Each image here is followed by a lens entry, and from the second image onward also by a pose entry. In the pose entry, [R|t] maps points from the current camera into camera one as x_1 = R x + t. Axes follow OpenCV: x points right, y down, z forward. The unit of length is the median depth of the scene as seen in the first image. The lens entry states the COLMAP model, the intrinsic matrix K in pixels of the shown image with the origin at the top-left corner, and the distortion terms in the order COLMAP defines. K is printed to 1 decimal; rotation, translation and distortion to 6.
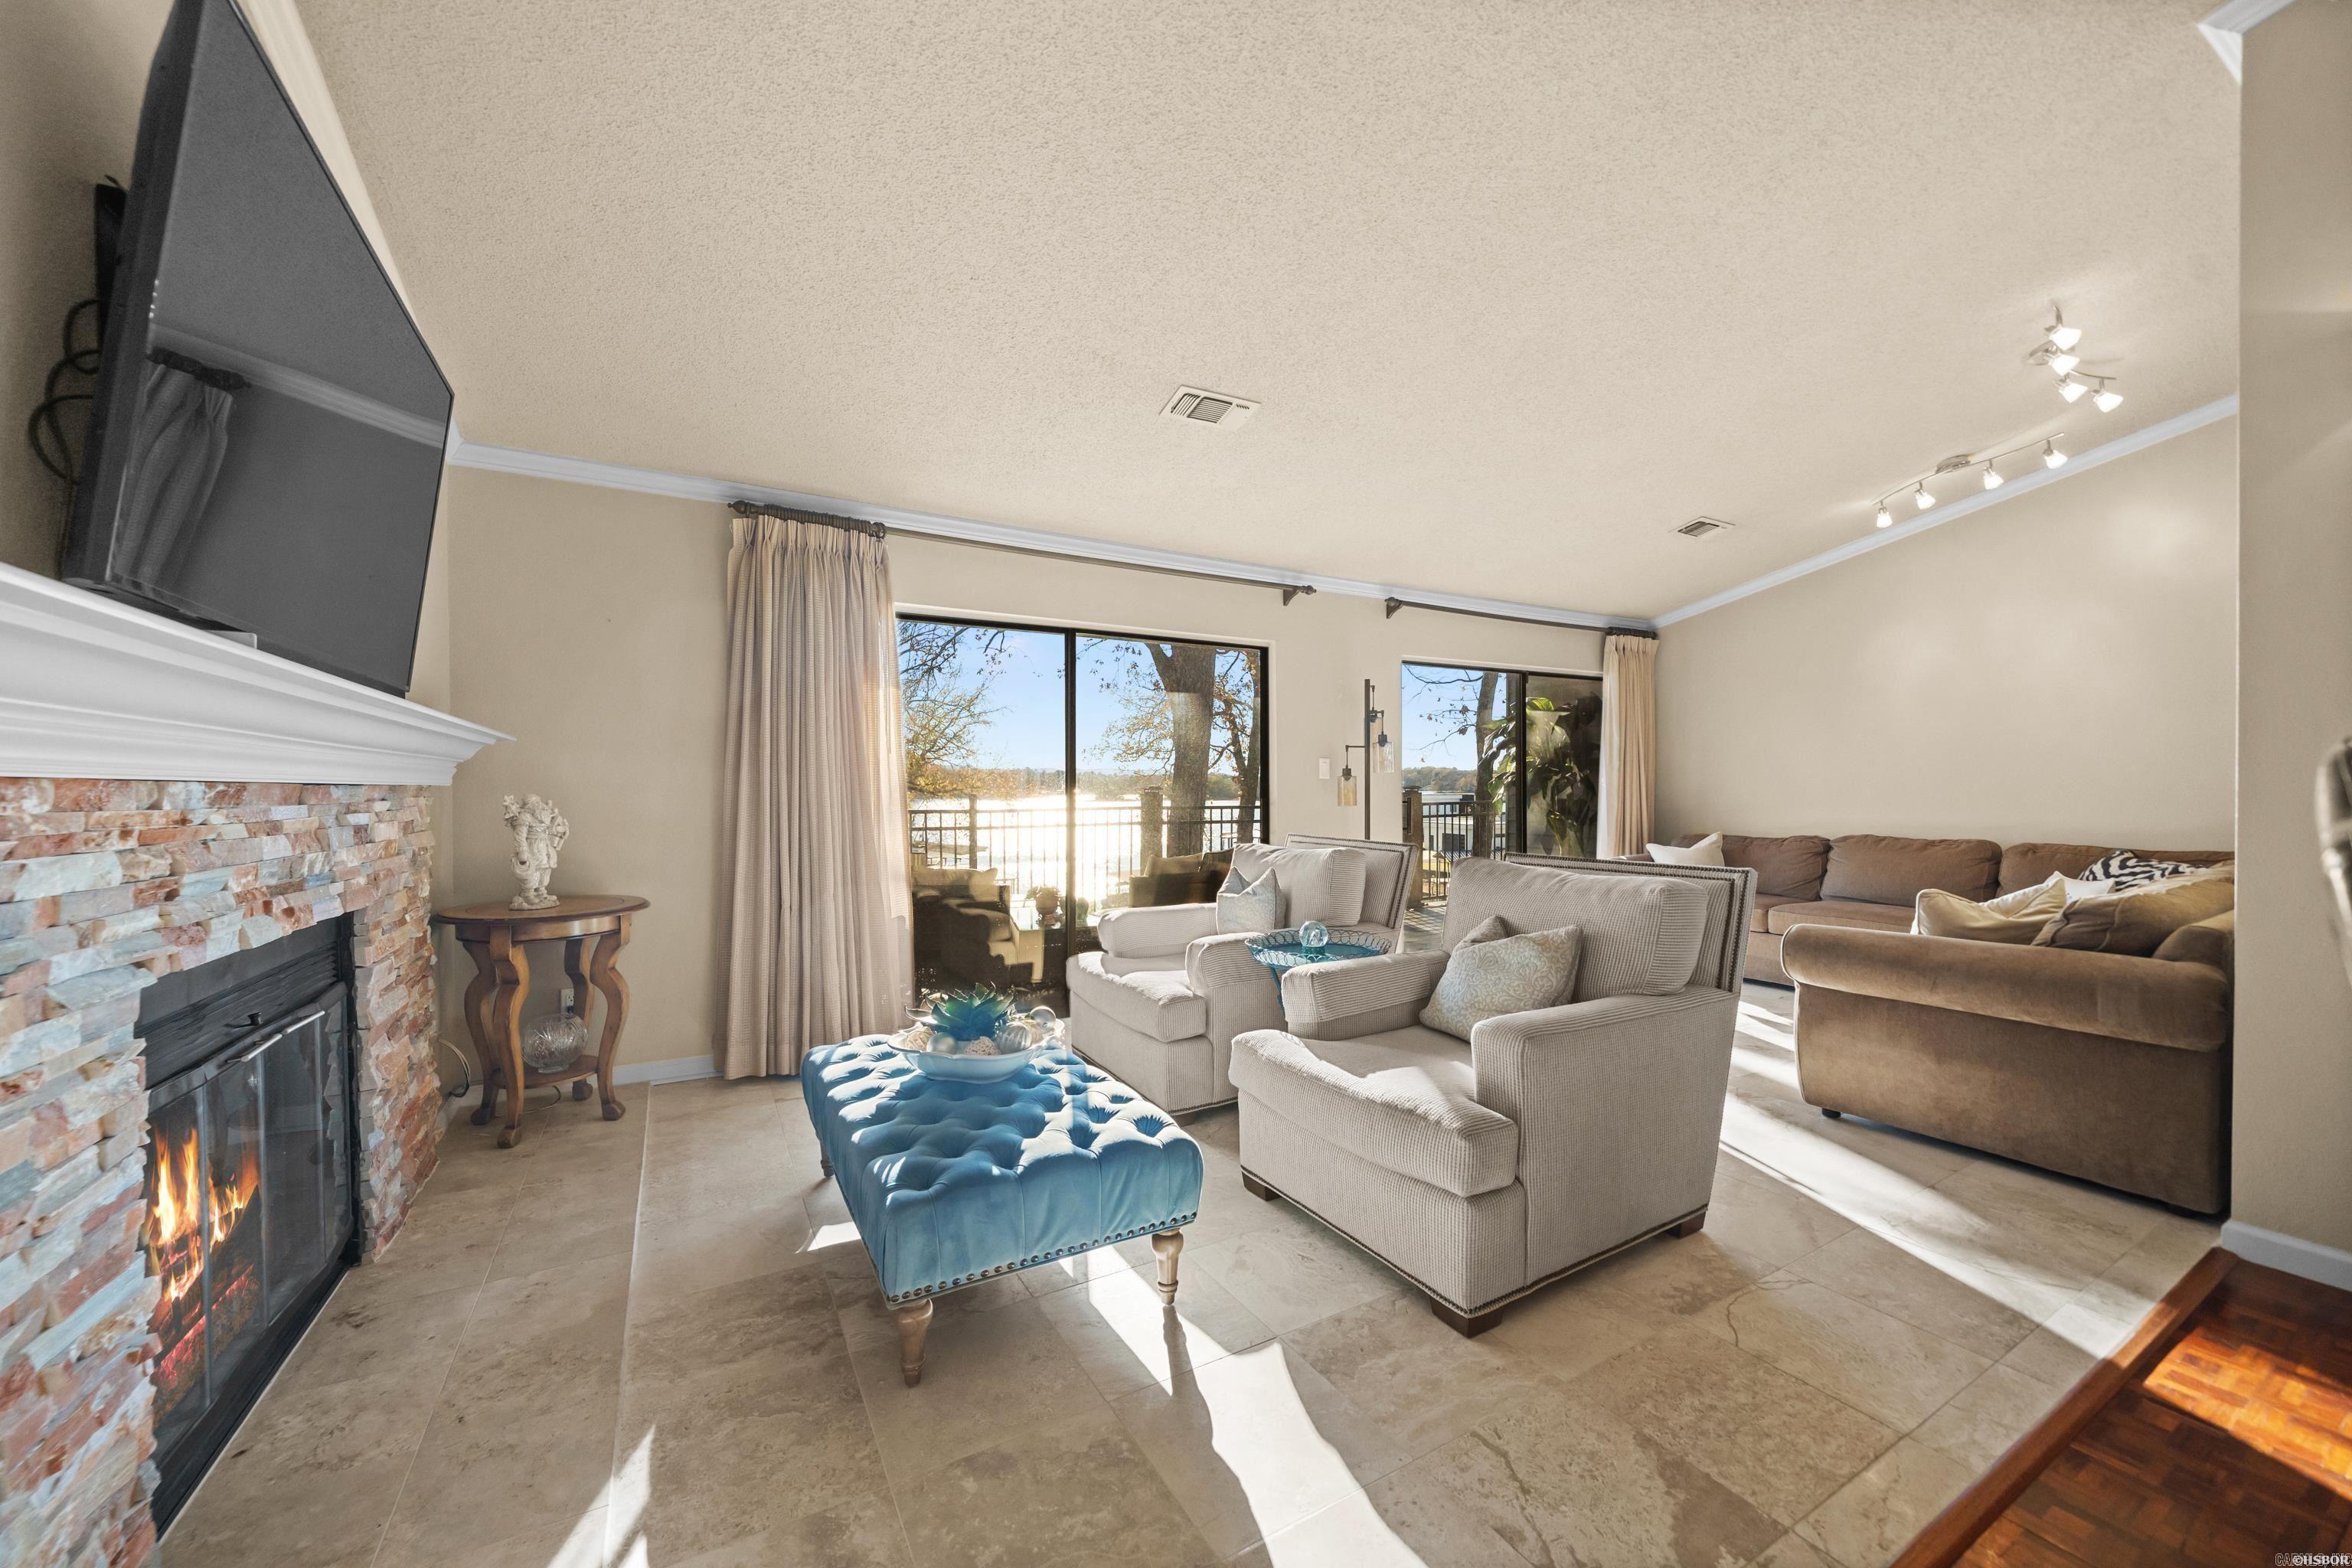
lens RADIAL K [[861.2, 0, 1165.3], [0, 861.2, 789.1], [0, 0, 1]] dist [-0.008476, -0.000043]
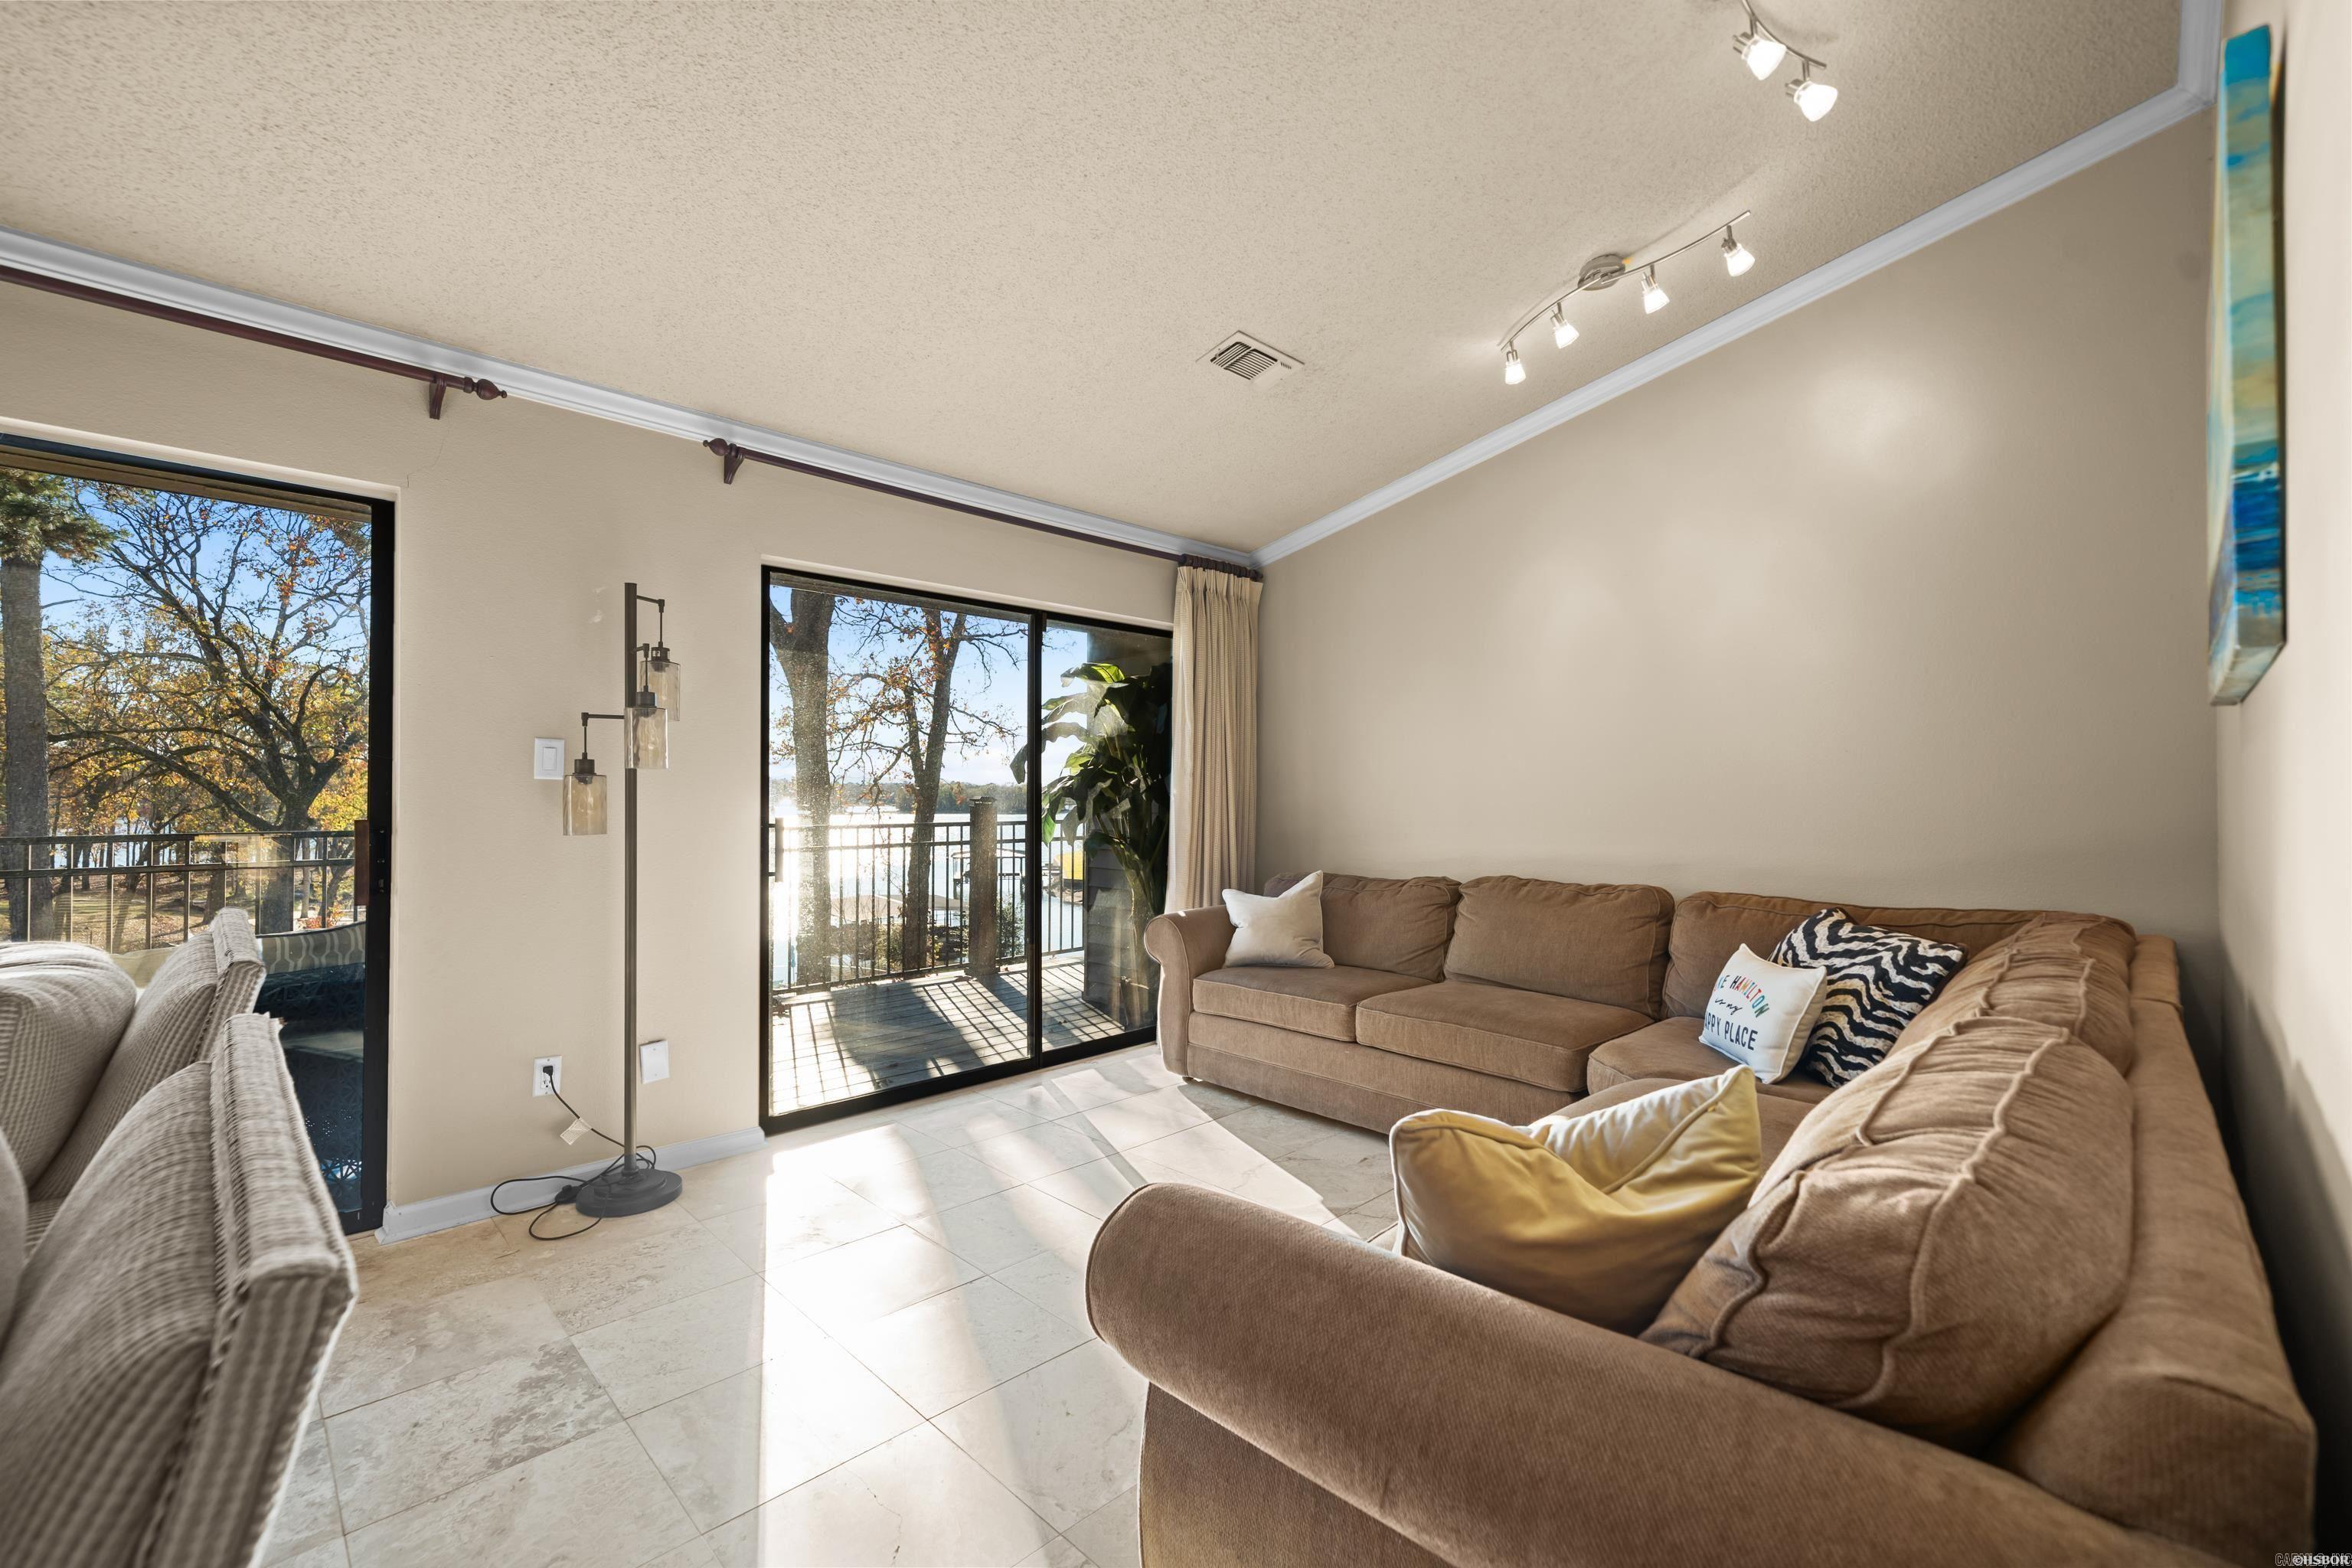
lens RADIAL K [[970.4, 0, 1176.0], [0, 970.4, 784.0], [0, 0, 1]] dist [0.000021, -0.000095]
pose [[0.962538, 0.010463, 0.270945, 0.373272], [-0.005541, 0.999806, -0.018926, -0.001299], [-0.271091, 0.016715, 0.962409, 0.353344]]
